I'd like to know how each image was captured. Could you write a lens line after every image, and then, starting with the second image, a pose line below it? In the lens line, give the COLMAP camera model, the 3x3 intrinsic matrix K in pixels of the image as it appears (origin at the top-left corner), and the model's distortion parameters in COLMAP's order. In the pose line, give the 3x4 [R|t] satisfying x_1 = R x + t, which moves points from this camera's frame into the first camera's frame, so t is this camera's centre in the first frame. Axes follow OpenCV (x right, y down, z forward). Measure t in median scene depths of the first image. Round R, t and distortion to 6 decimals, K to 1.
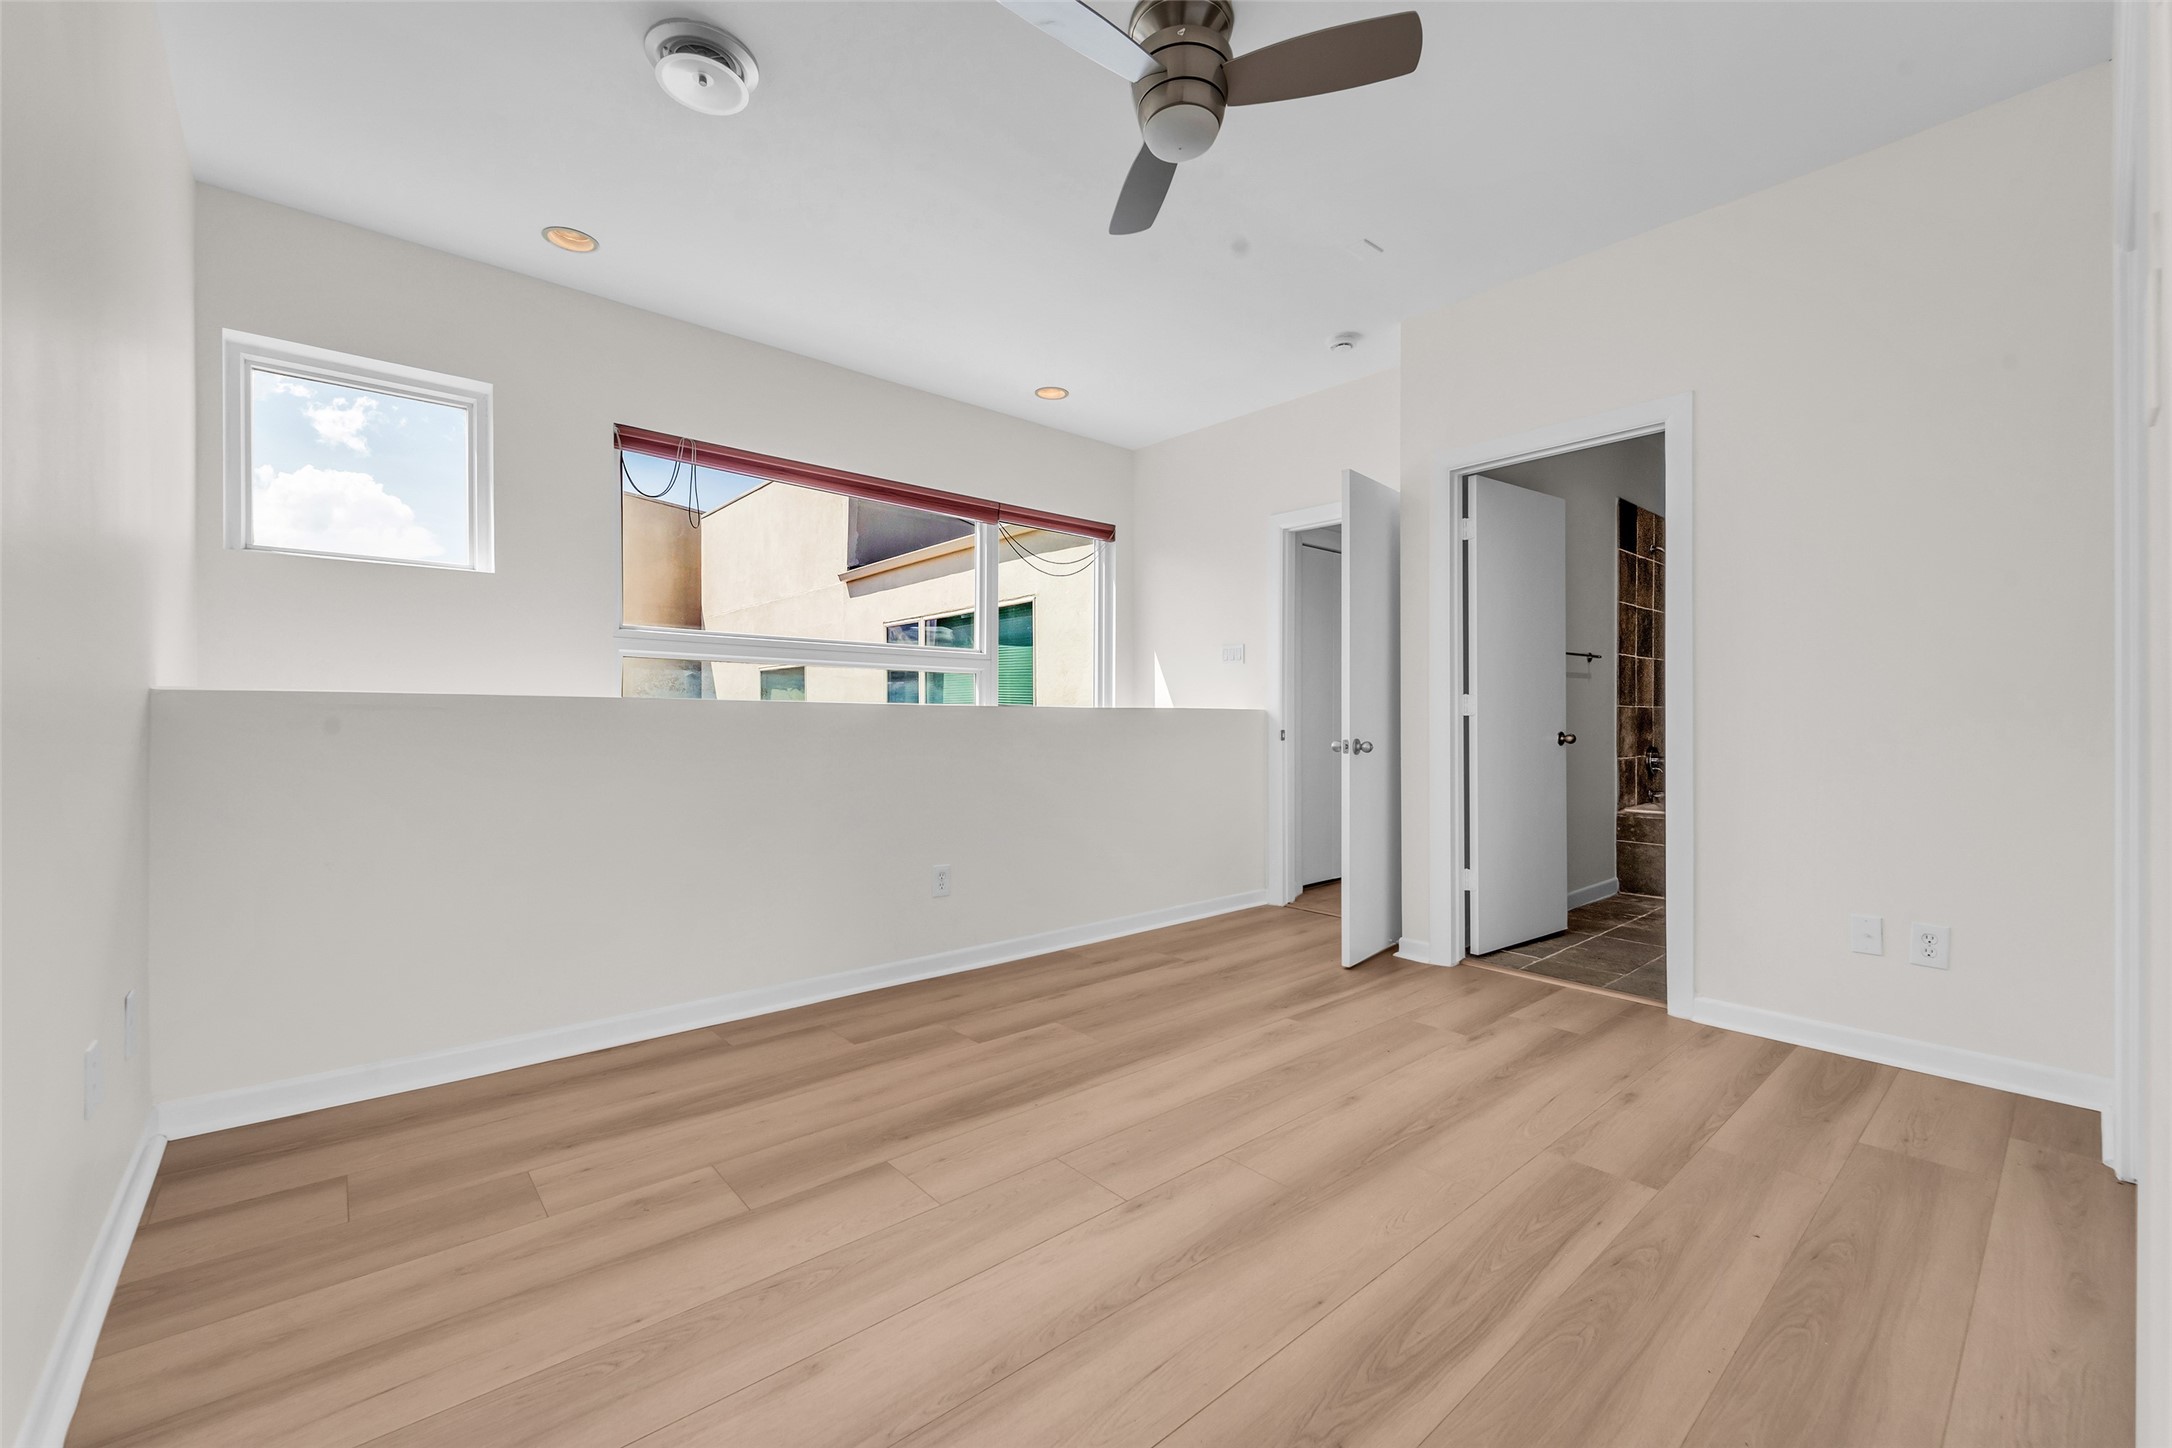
lens RADIAL K [[883.6, 0, 1074.3], [0, 883.6, 730.1], [0, 0, 1]] dist [0.001282, -0.000288]
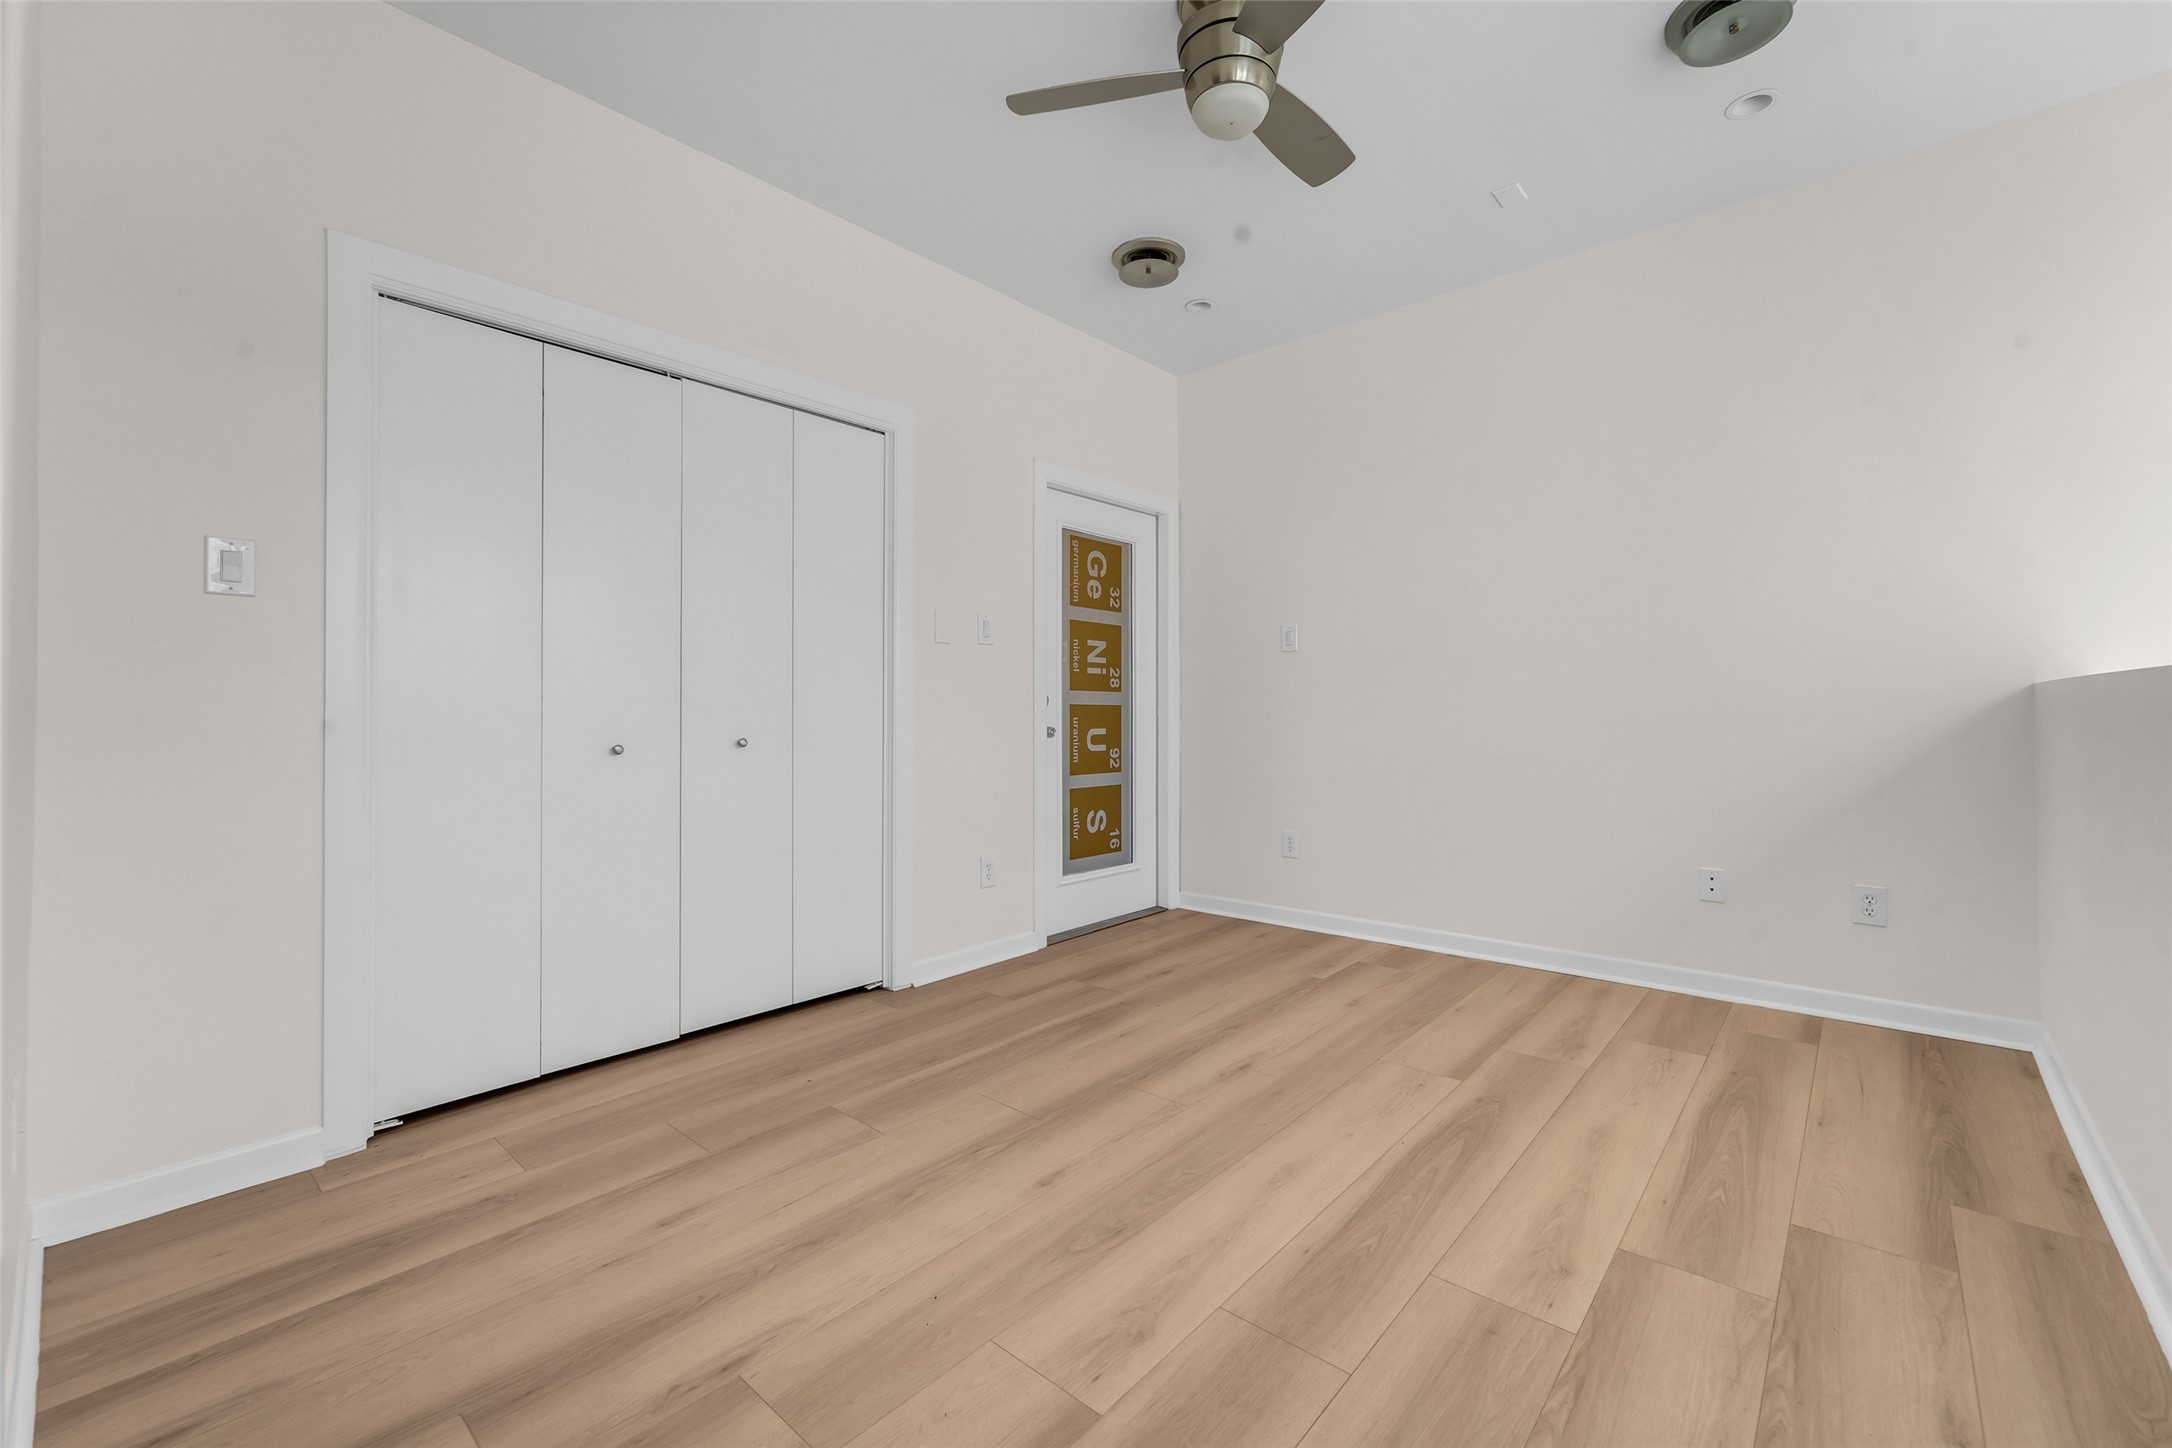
lens RADIAL K [[883.6, 0, 1074.3], [0, 883.6, 730.1], [0, 0, 1]] dist [0.001282, -0.000288]
pose [[-0.991831, 0.009099, -0.127231, 0.433923], [0.005813, 0.999640, 0.026174, -0.018257], [0.127423, 0.025221, -0.991528, 2.009720]]
